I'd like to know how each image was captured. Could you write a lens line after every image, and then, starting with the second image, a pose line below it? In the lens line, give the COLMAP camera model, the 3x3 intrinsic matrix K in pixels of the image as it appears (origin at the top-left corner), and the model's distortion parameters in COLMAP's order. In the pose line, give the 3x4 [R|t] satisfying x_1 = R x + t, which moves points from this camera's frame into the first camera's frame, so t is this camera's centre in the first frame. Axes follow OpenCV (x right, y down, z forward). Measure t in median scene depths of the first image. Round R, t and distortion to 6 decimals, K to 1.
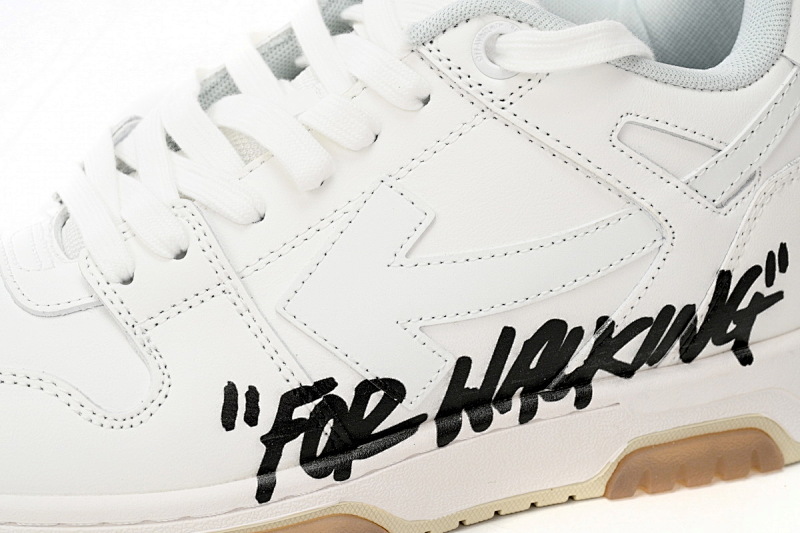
lens RADIAL K [[2128.9, 0, 400.5], [0, 2128.9, 265.8], [0, 0, 1]] dist [0.039705, 0.000000]
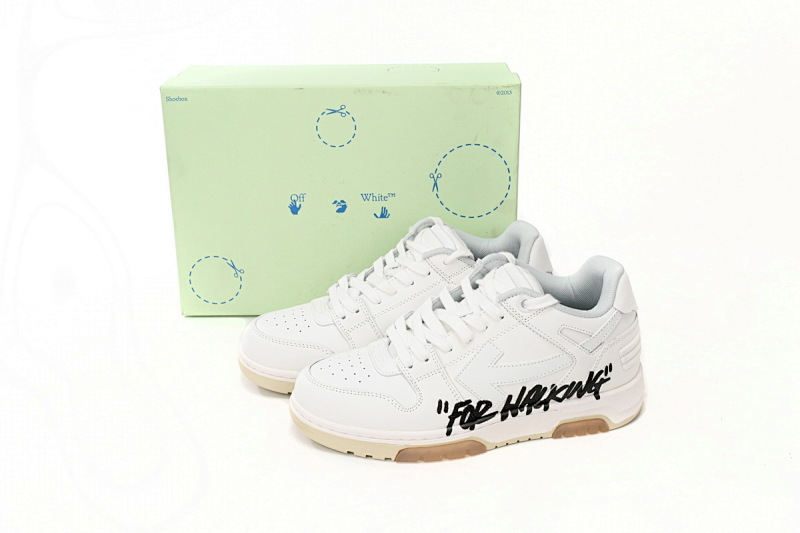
lens RADIAL K [[1018.9, 0, 398.6], [0, 1018.9, 267.9], [0, 0, 1]] dist [0.014884, 0.000000]
pose [[0.996341, 0.046085, -0.071978, -0.038087], [-0.046625, 0.998895, -0.005839, -0.136279], [0.071630, 0.009173, 0.997389, -0.591258]]
